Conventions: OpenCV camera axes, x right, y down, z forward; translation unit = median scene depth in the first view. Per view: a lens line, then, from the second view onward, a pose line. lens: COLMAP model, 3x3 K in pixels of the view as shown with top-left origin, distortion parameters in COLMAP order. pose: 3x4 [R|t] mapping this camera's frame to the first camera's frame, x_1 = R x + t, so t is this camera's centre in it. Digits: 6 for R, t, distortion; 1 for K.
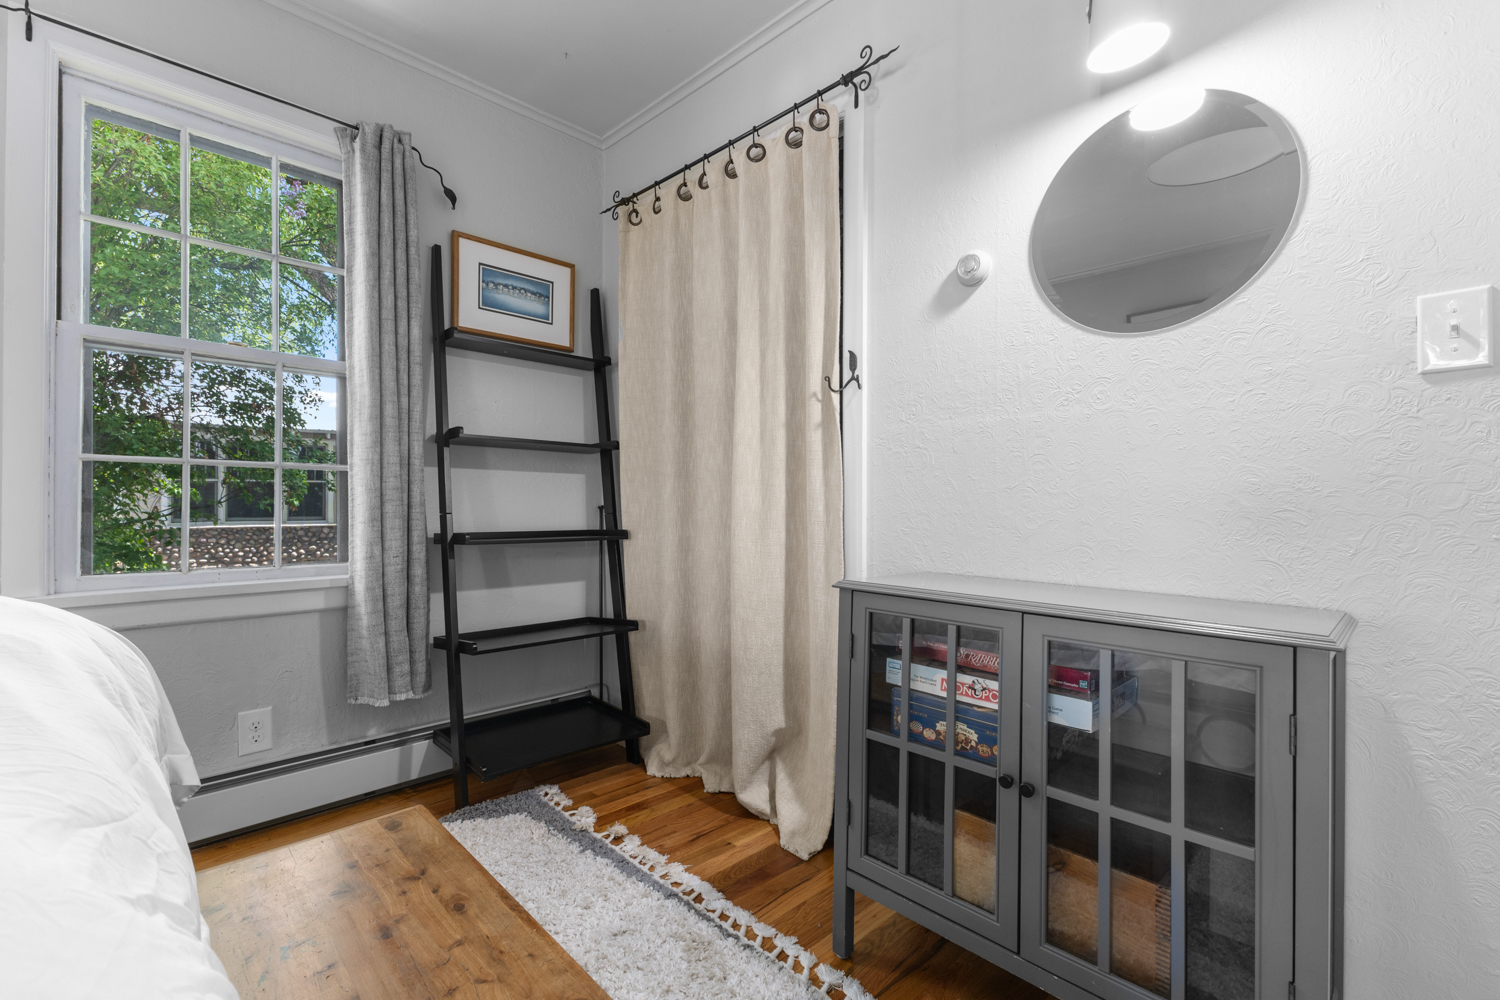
lens RADIAL K [[653.5, 0, 750.8], [0, 653.5, 500.0], [0, 0, 1]] dist [0.013559, -0.002588]
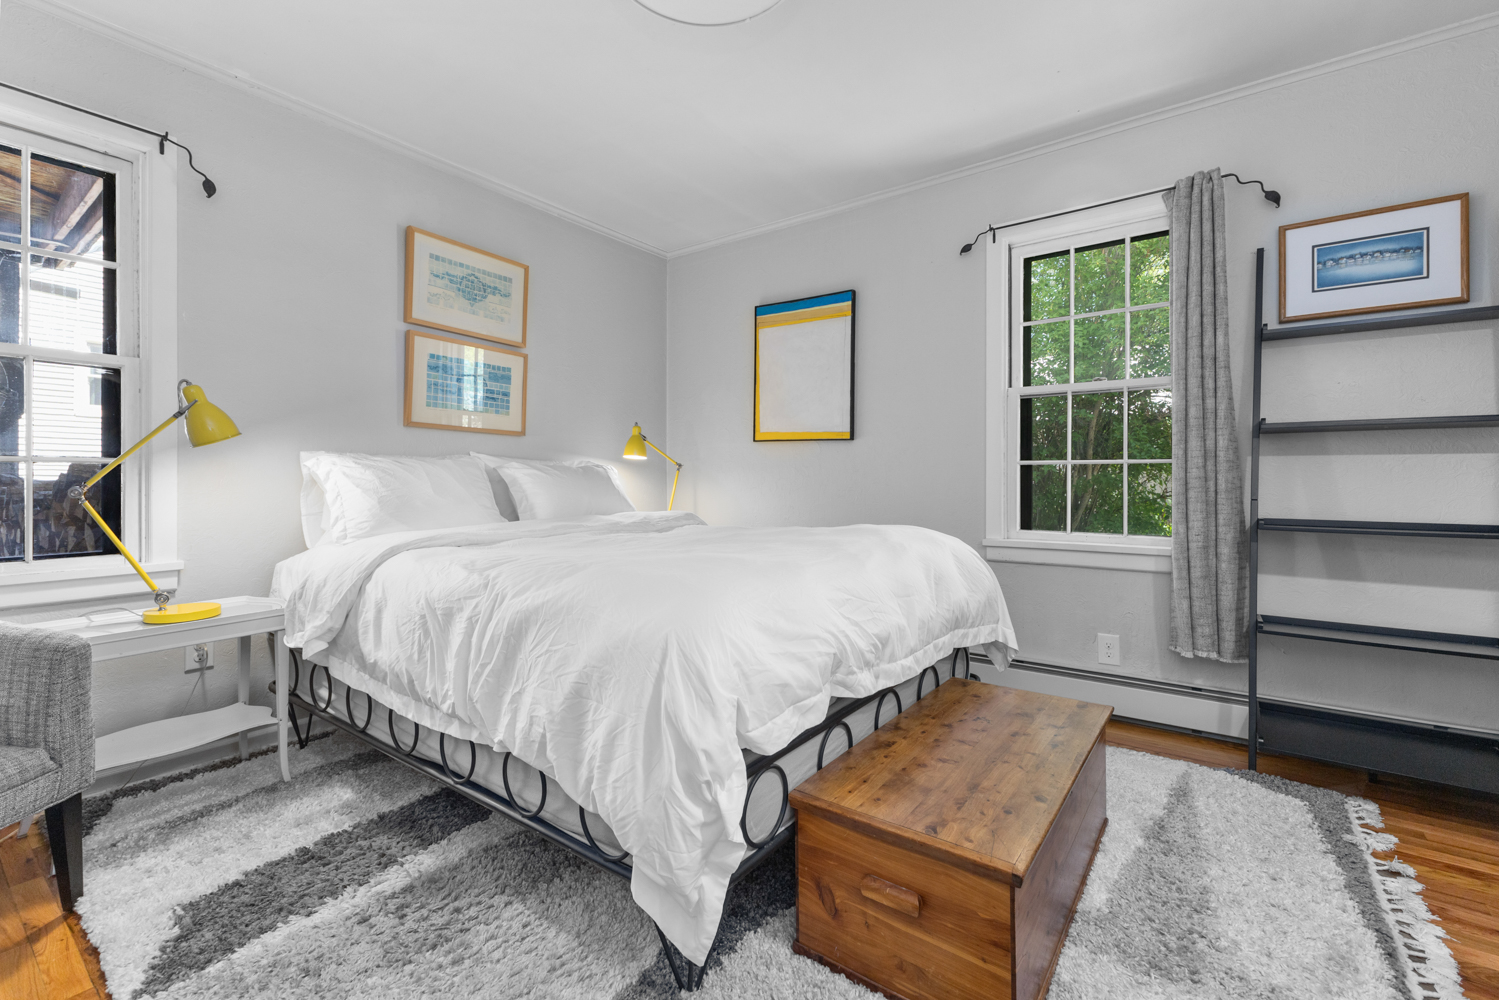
lens RADIAL K [[653.0, 0, 748.9], [0, 653.0, 480.9], [0, 0, 1]] dist [0.013559, -0.002588]
pose [[0.161360, -0.003324, -0.986890, 0.494565], [0.004310, 0.999987, -0.002664, -0.012003], [0.986886, -0.003824, 0.161372, 0.004100]]
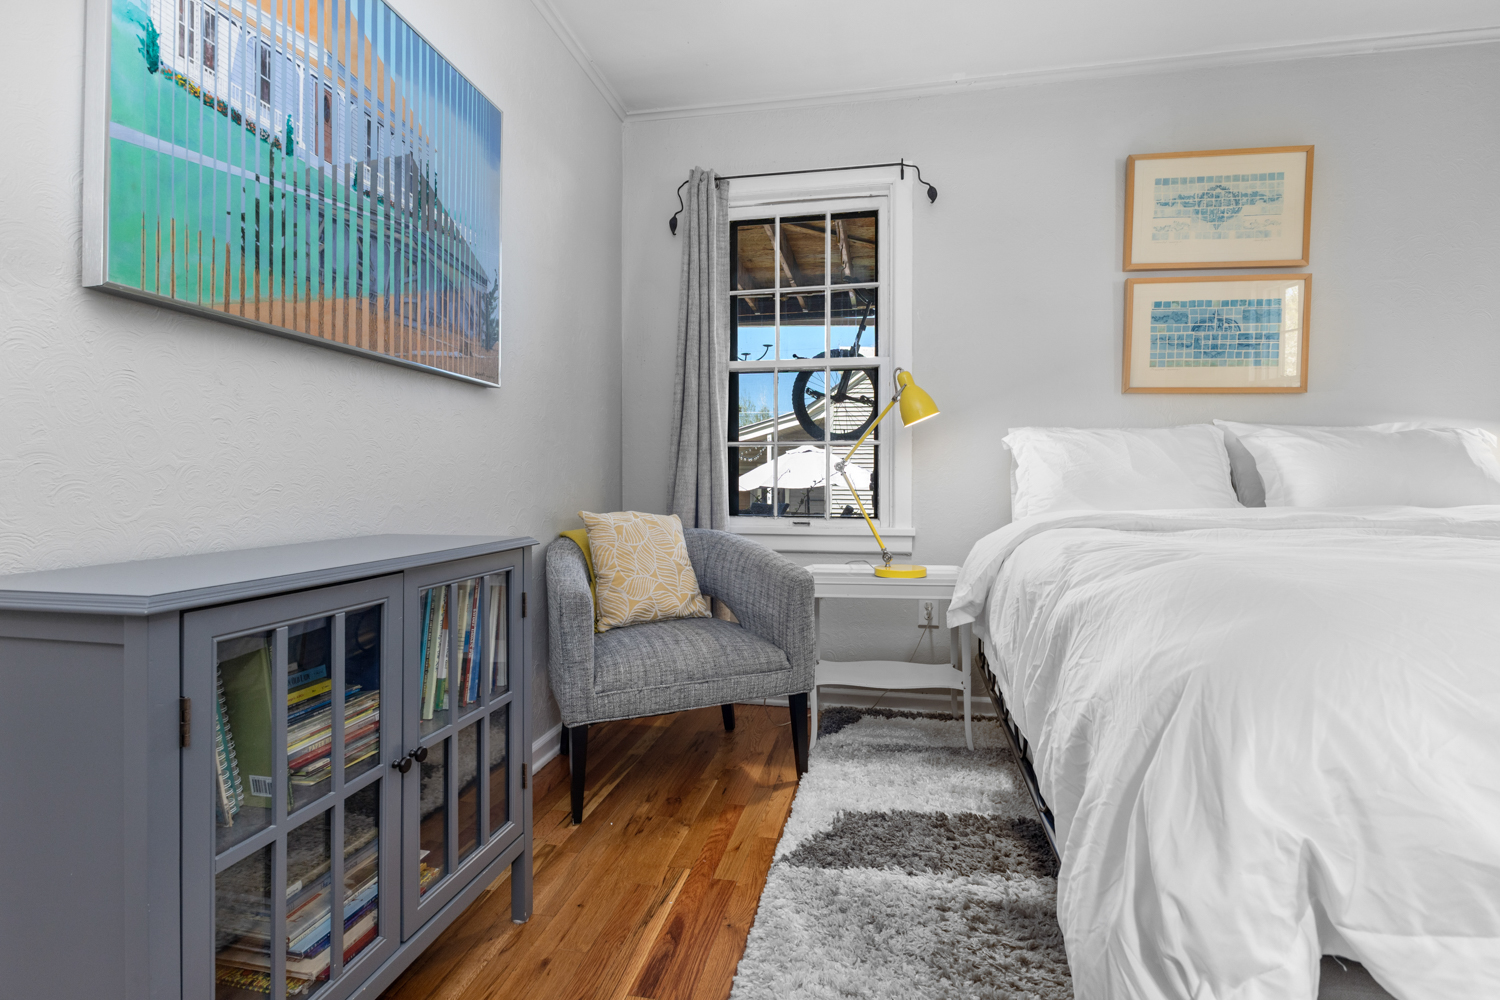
lens RADIAL K [[711.7, 0, 739.2], [0, 711.7, 483.1], [0, 0, 1]] dist [-0.006483, -0.000540]
pose [[-0.832964, -0.002803, -0.553321, 0.293553], [-0.003447, 0.999994, 0.000123, 0.028344], [0.553317, 0.002009, -0.832968, 0.191148]]
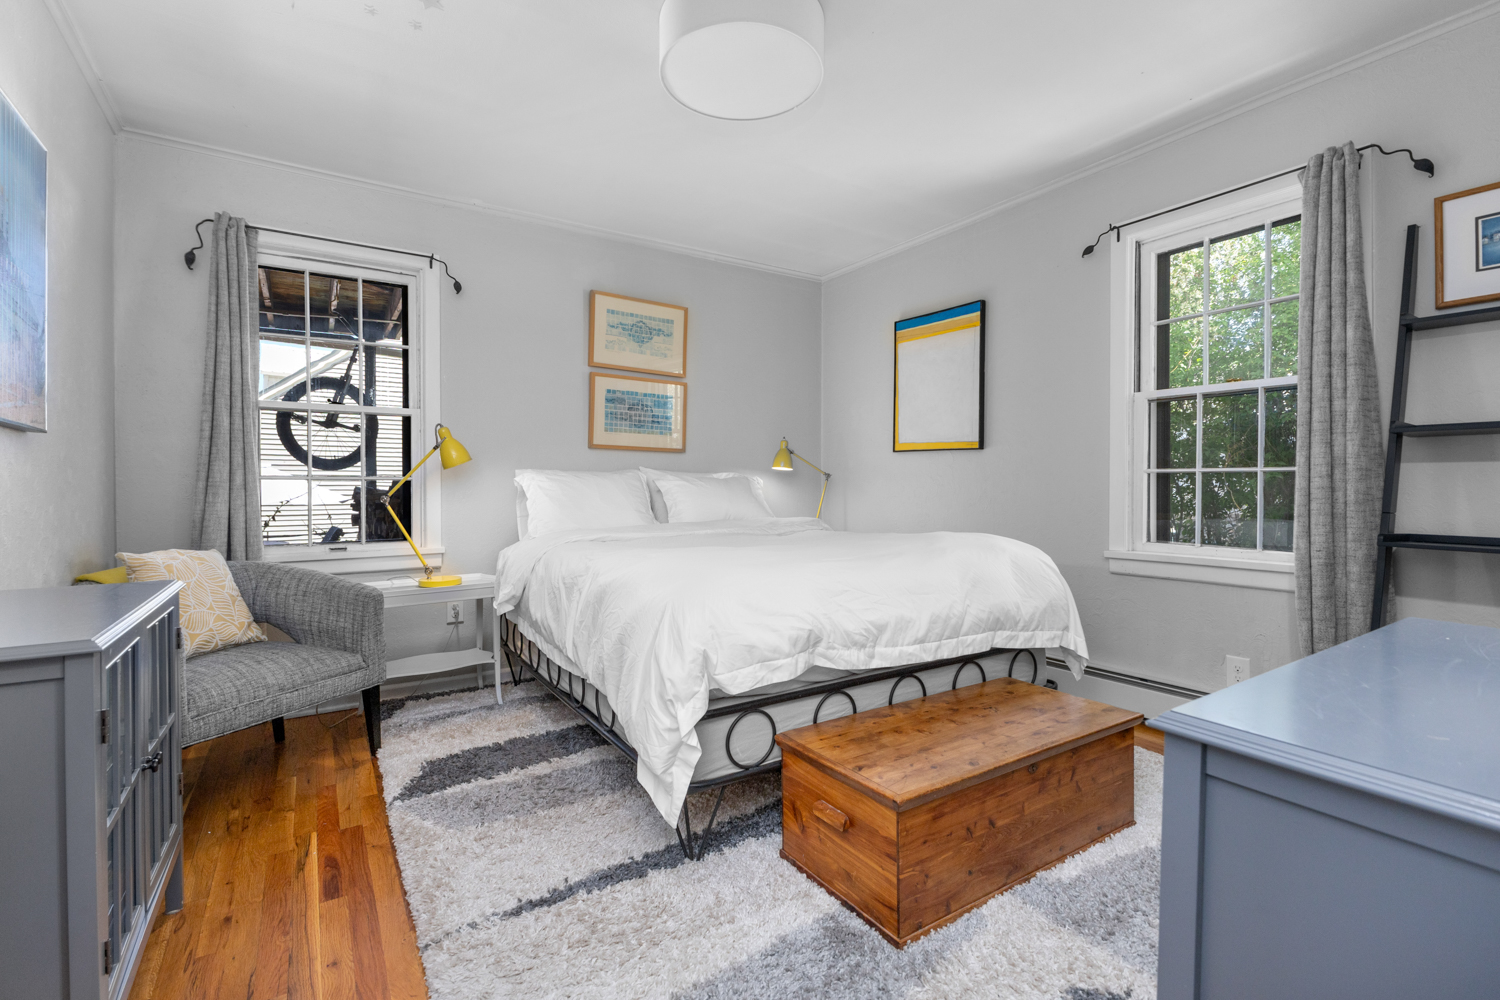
lens RADIAL K [[684.1, 0, 752.0], [0, 684.1, 493.0], [0, 0, 1]] dist [-0.001980, -0.001595]
pose [[-0.193865, 0.006380, -0.981007, 0.730520], [0.005695, 0.999969, 0.005378, -0.019905], [0.981012, -0.004544, -0.193895, 0.294738]]
